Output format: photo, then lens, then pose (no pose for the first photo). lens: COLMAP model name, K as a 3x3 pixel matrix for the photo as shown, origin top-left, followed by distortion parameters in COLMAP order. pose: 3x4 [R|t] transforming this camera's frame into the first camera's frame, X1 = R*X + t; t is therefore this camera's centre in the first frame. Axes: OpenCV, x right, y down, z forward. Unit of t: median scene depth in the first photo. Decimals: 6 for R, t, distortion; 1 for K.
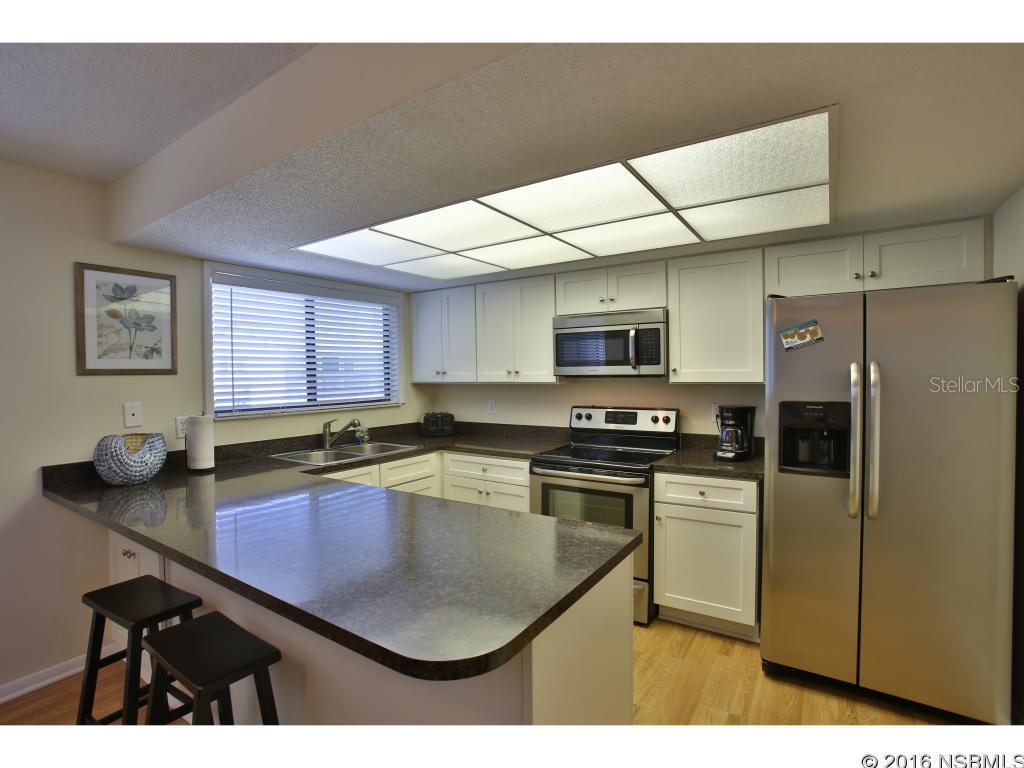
lens RADIAL K [[492.4, 0, 505.9], [0, 492.4, 385.2], [0, 0, 1]] dist [-0.078449, 0.035538]
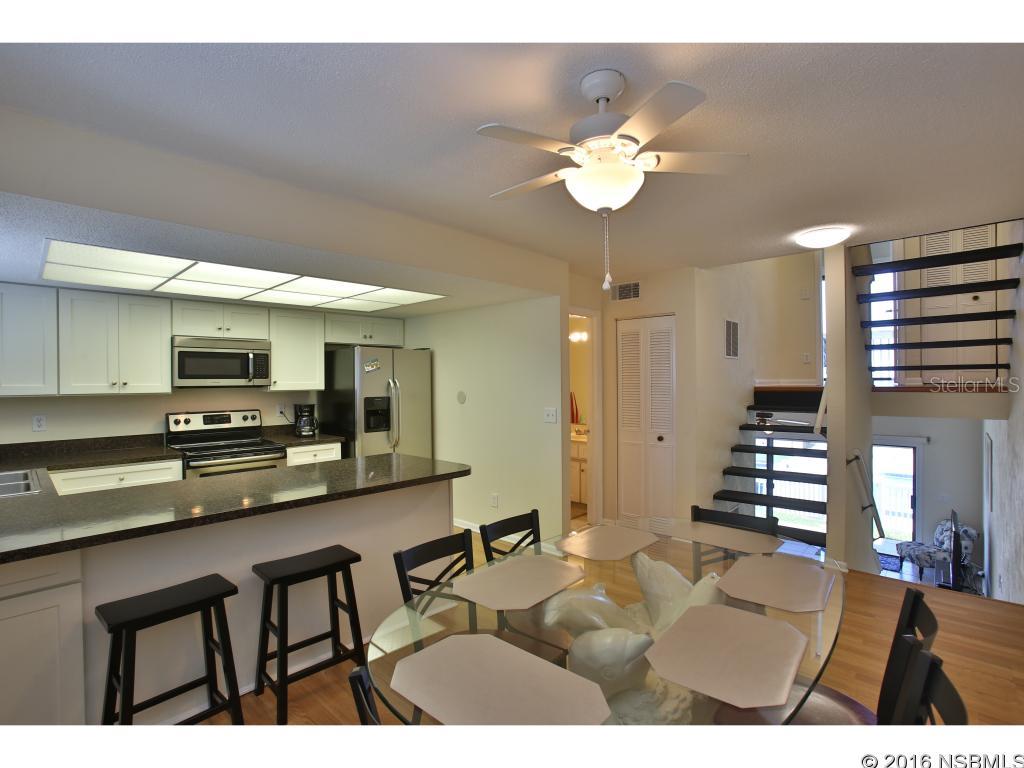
lens RADIAL K [[492.4, 0, 505.9], [0, 492.4, 385.2], [0, 0, 1]] dist [-0.078449, 0.035538]
pose [[0.224611, 0.002104, 0.974446, -0.911554], [0.029421, 0.999527, -0.008940, 0.011750], [-0.974004, 0.030678, 0.224443, -0.026303]]
